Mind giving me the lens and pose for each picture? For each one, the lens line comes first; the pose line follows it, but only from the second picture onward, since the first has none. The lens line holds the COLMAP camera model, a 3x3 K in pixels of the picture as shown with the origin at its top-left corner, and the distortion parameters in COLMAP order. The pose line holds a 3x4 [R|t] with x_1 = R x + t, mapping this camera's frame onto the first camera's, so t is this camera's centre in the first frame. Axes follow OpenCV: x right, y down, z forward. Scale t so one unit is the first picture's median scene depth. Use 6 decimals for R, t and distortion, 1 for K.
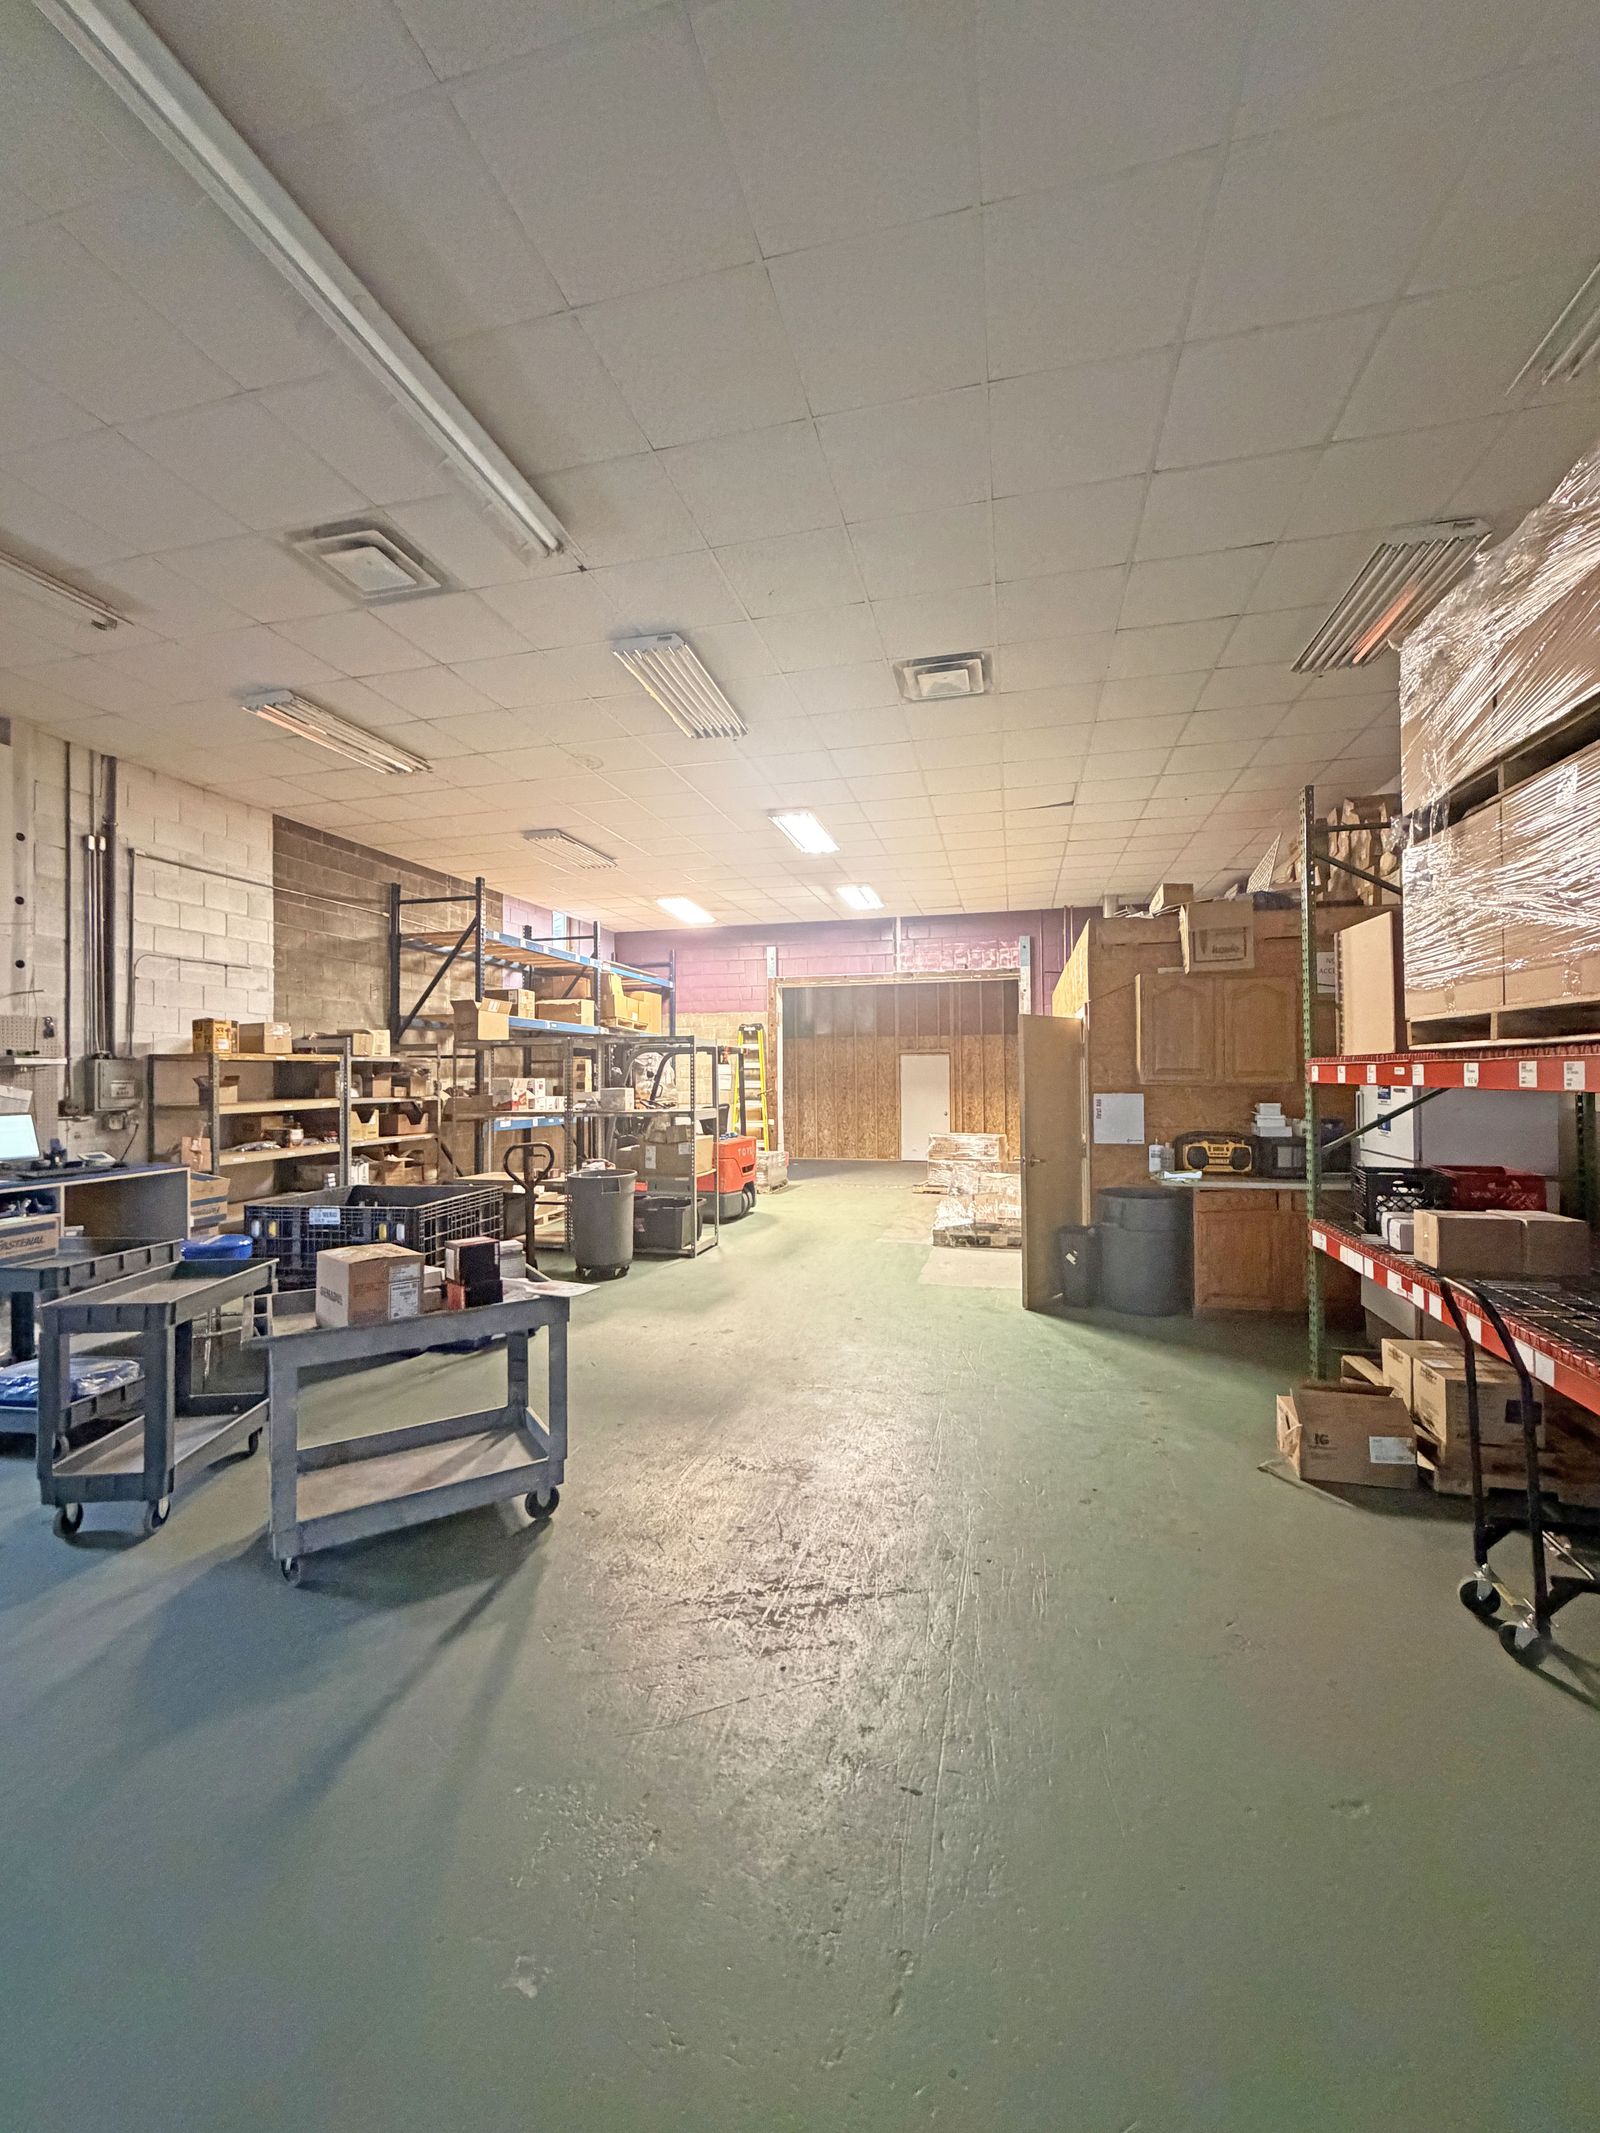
lens RADIAL K [[848.5, 0, 798.1], [0, 848.5, 1062.0], [0, 0, 1]] dist [0.000692, -0.000039]
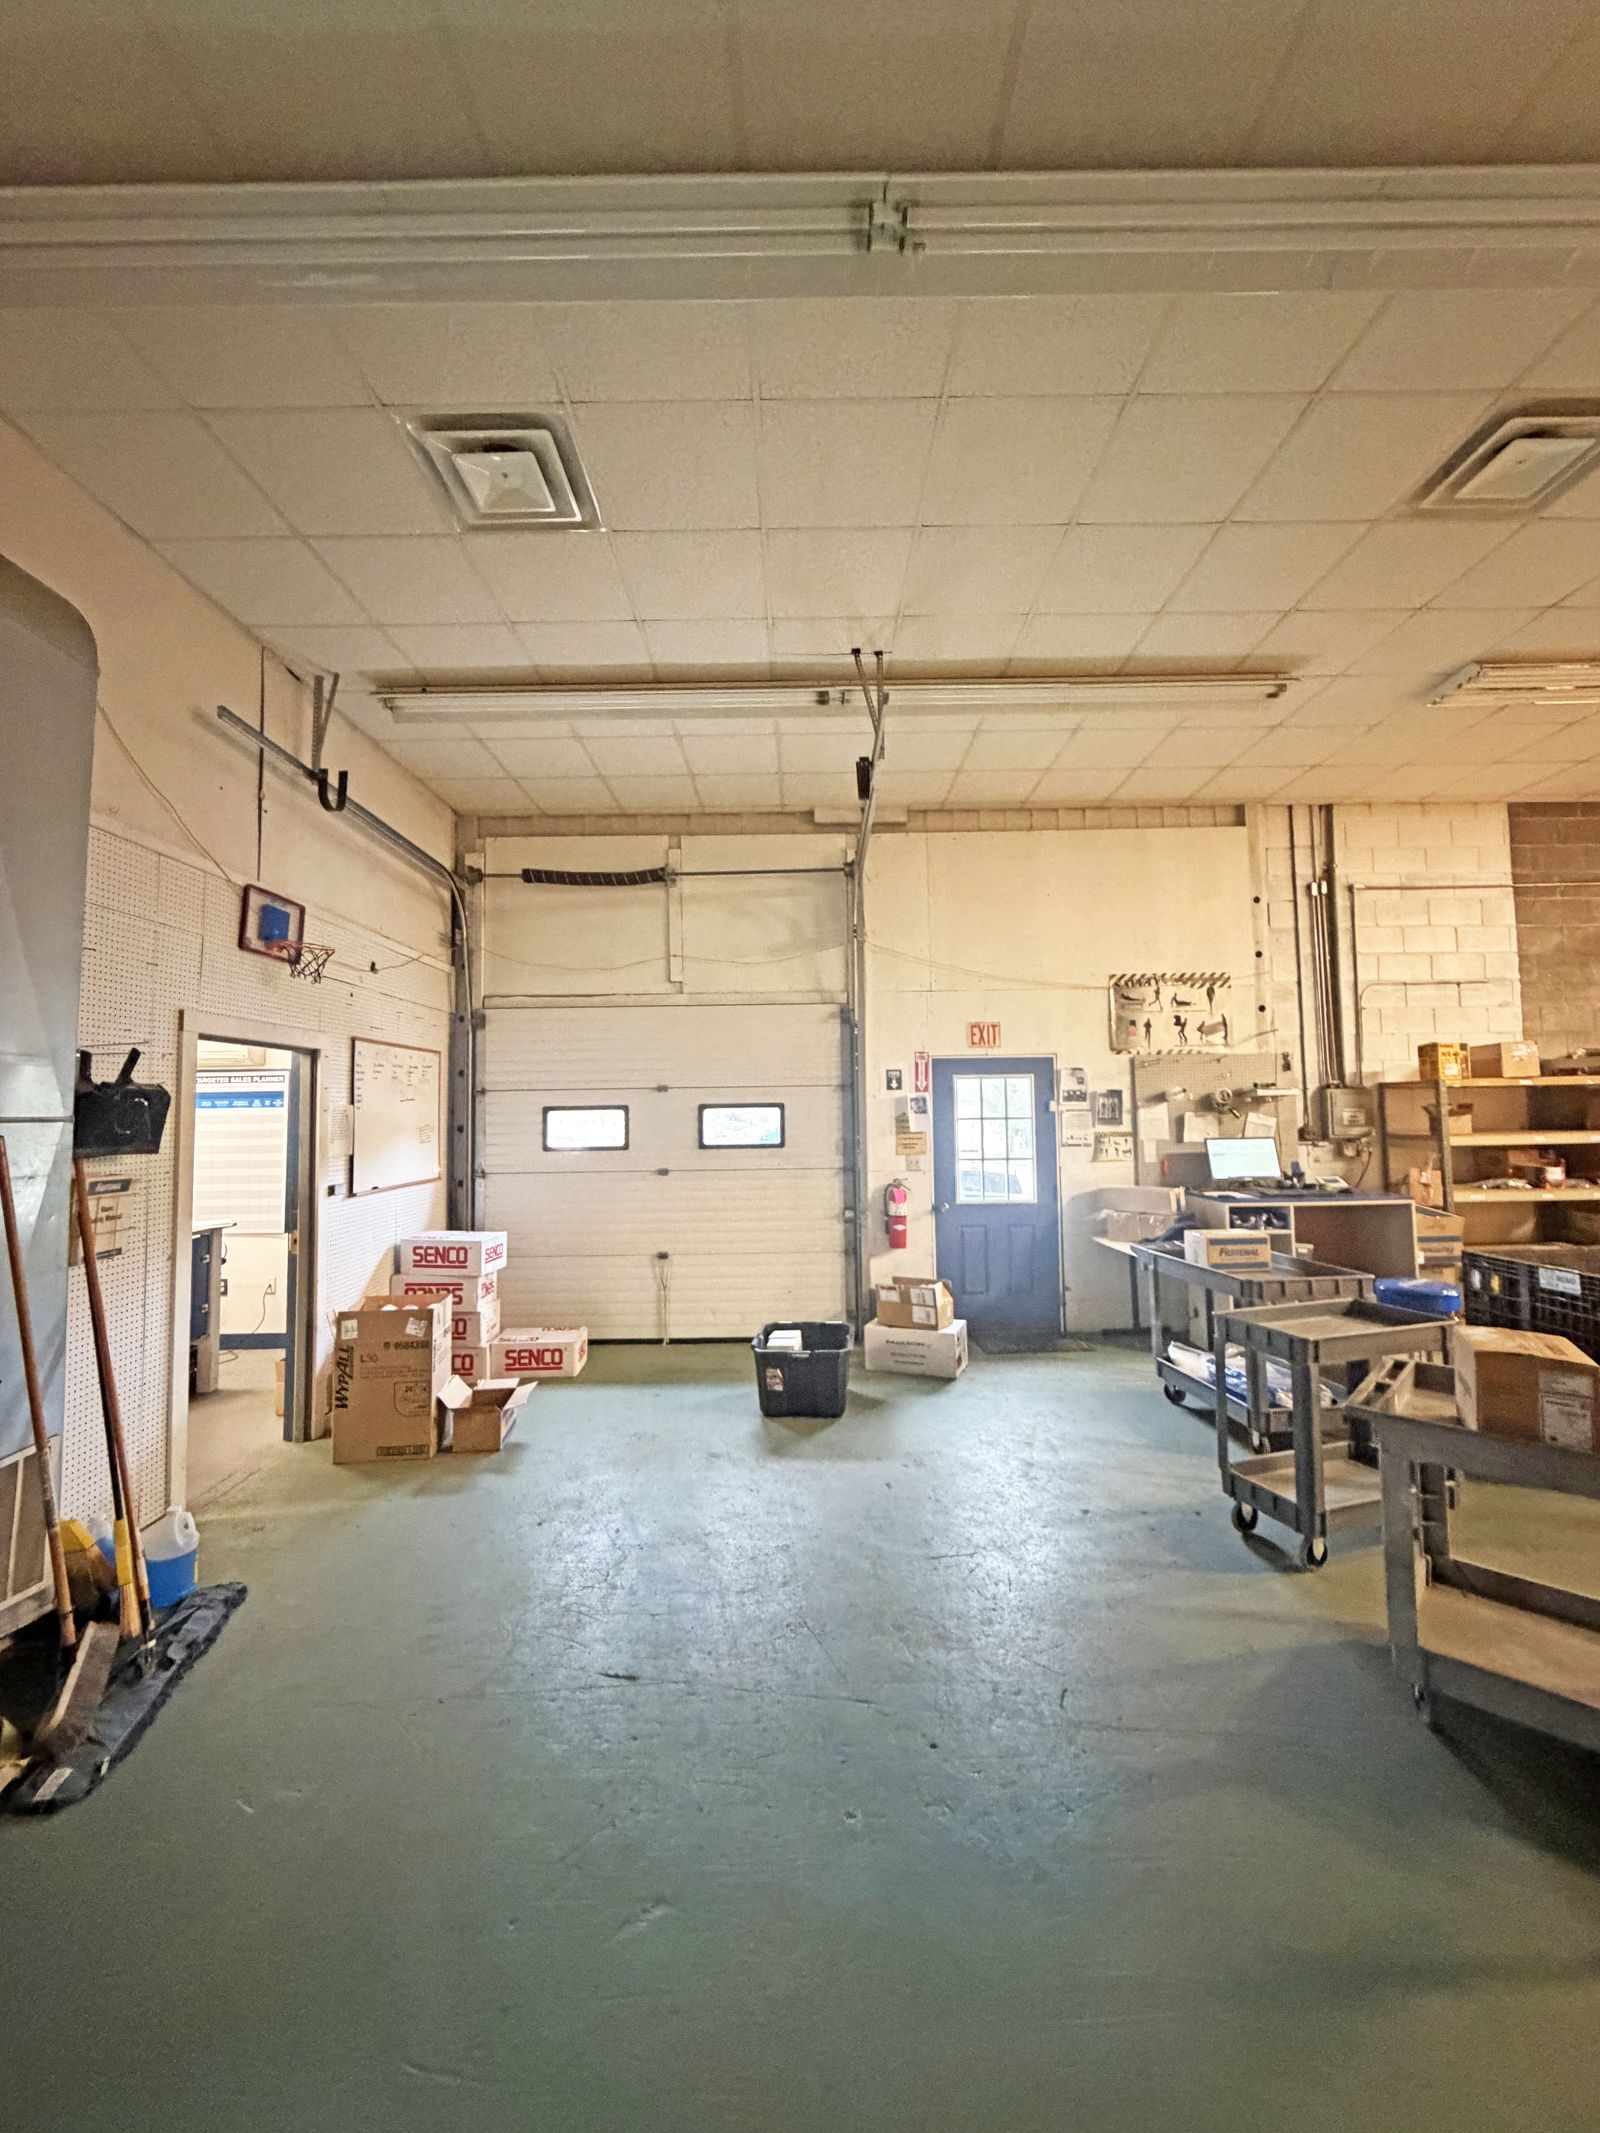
lens RADIAL K [[848.5, 0, 798.1], [0, 848.5, 1062.0], [0, 0, 1]] dist [0.000692, -0.000039]
pose [[0.245952, -0.050260, -0.967978, 0.044256], [0.024729, 0.998655, -0.045569, -0.004974], [0.968966, -0.012729, 0.246864, 0.092531]]
